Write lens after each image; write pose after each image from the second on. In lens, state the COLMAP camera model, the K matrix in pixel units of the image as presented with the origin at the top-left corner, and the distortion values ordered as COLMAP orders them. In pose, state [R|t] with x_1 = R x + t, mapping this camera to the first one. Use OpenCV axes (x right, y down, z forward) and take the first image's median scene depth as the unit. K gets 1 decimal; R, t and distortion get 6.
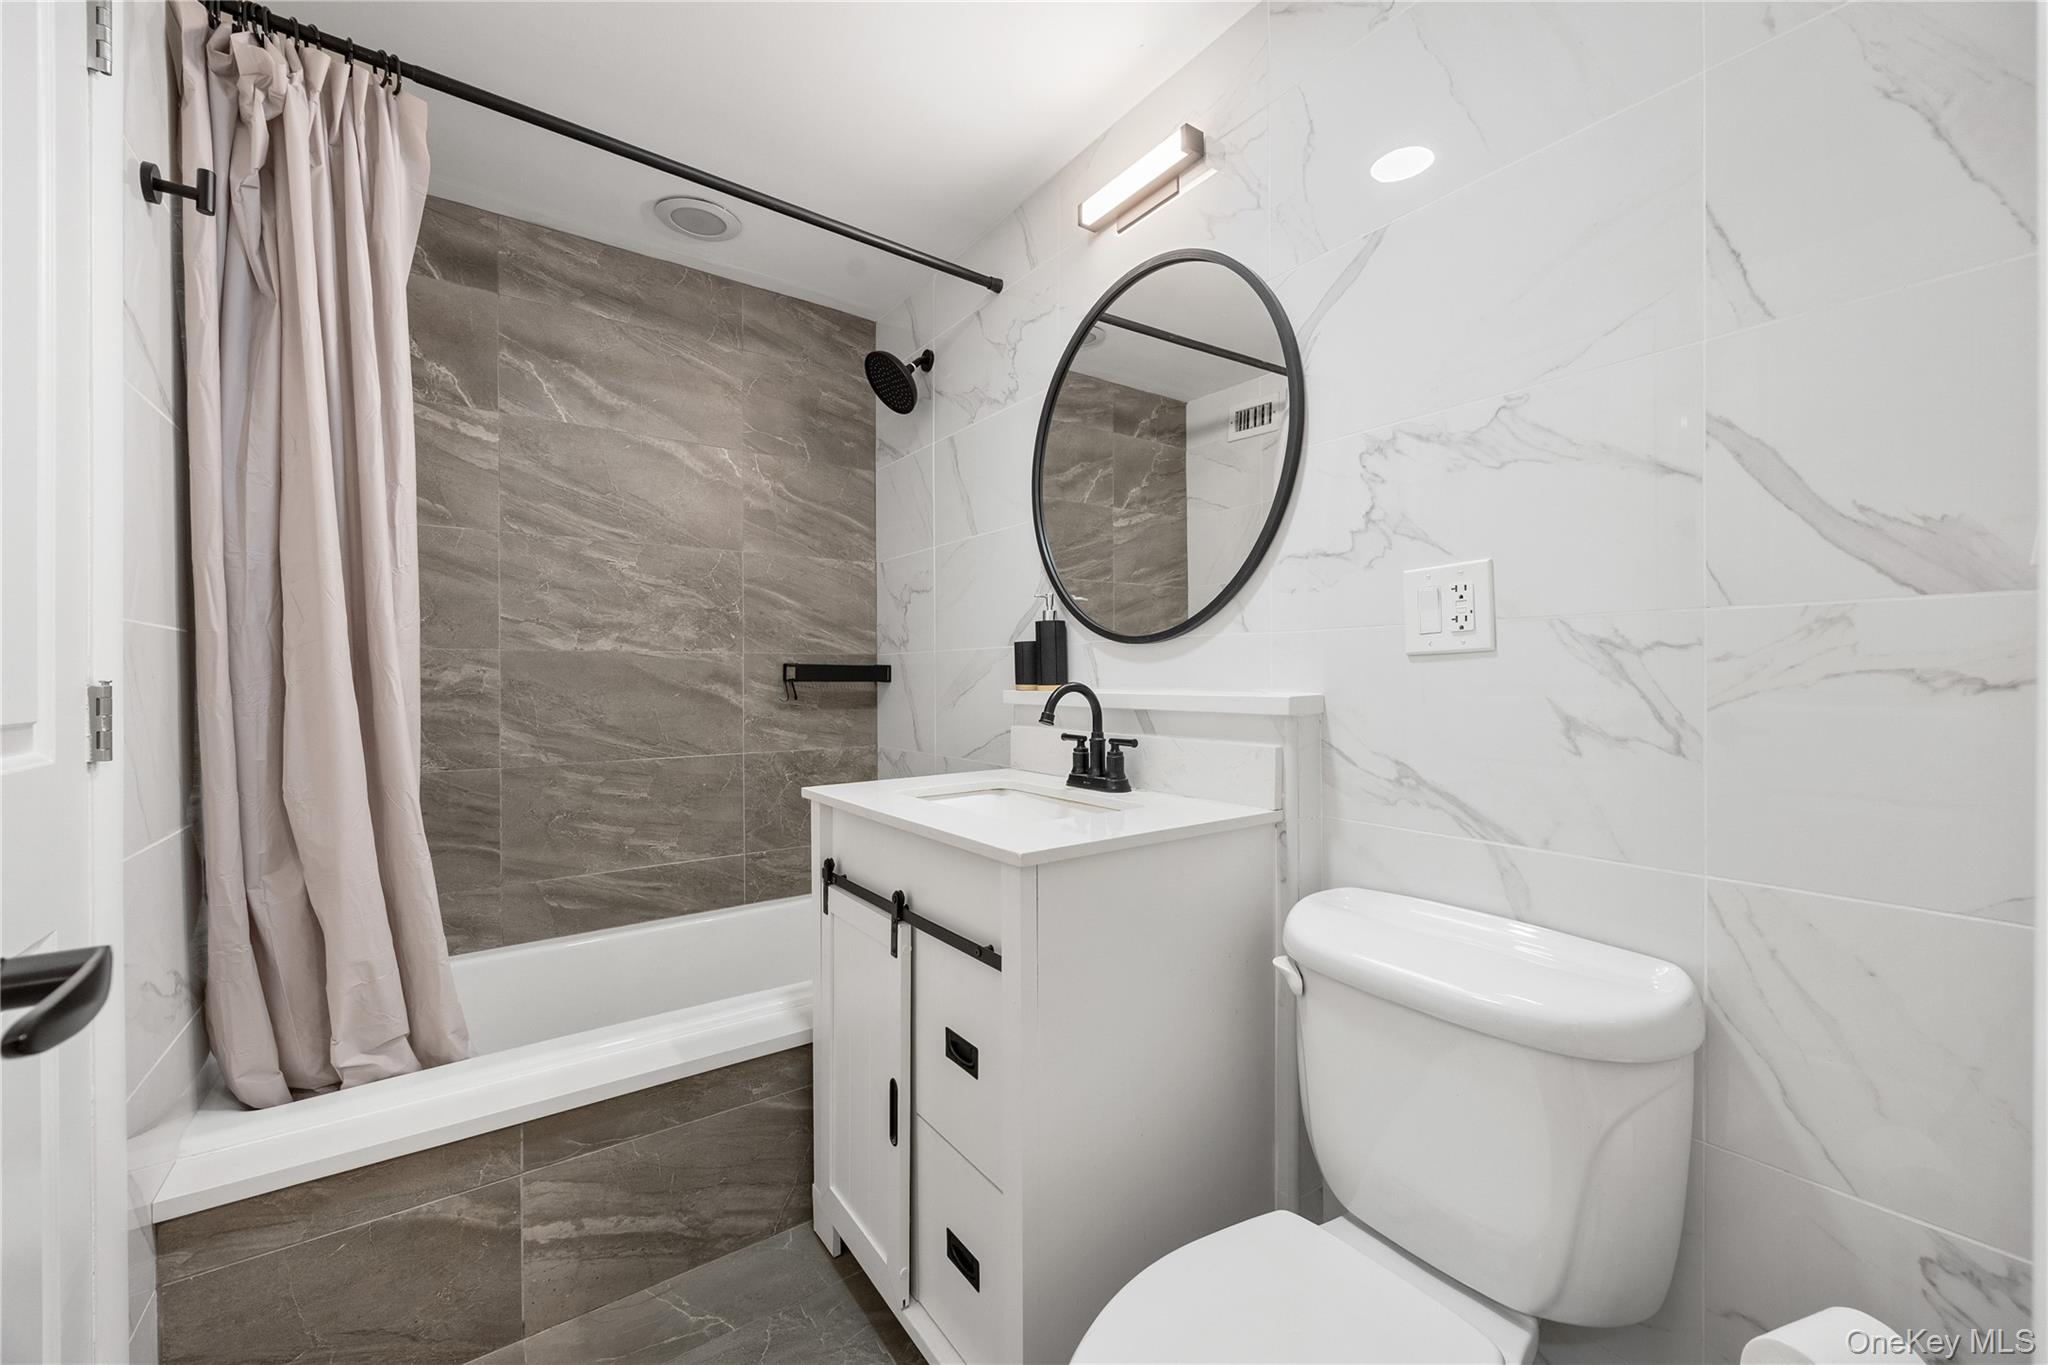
lens RADIAL K [[813.3, 0, 1024.0], [0, 813.3, 682.5], [0, 0, 1]] dist [-0.000953, -0.000044]
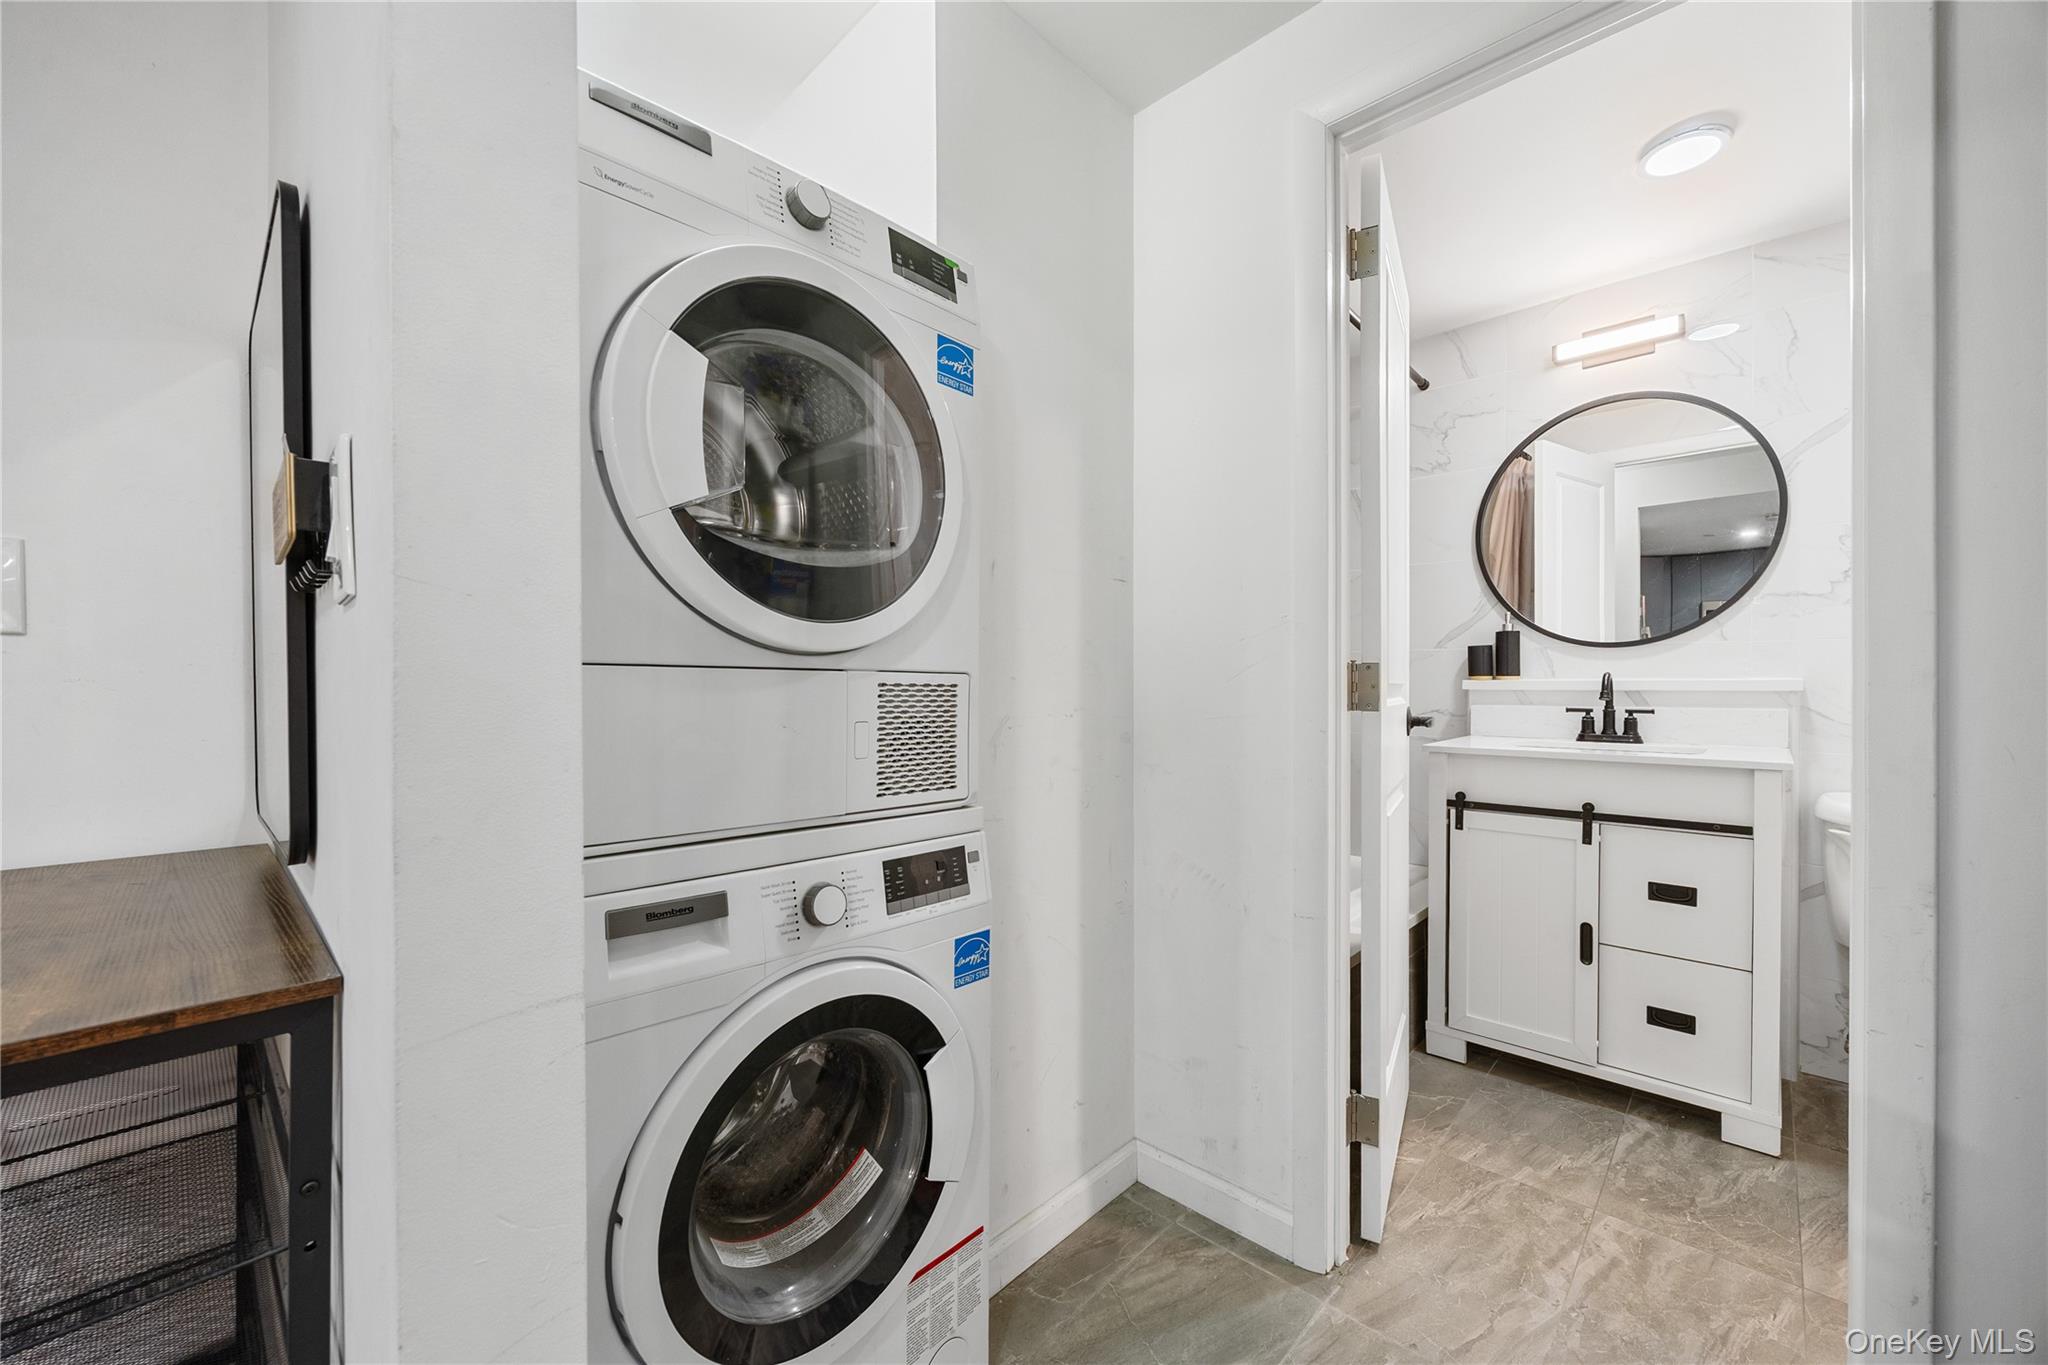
lens RADIAL K [[795.2, 0, 1025.0], [0, 795.2, 687.7], [0, 0, 1]] dist [-0.000476, 0.000000]
pose [[0.986161, 0.001196, 0.165788, -1.245613], [-0.001113, 0.999999, -0.000592, 0.030294], [-0.165789, 0.000400, 0.986161, -0.281136]]
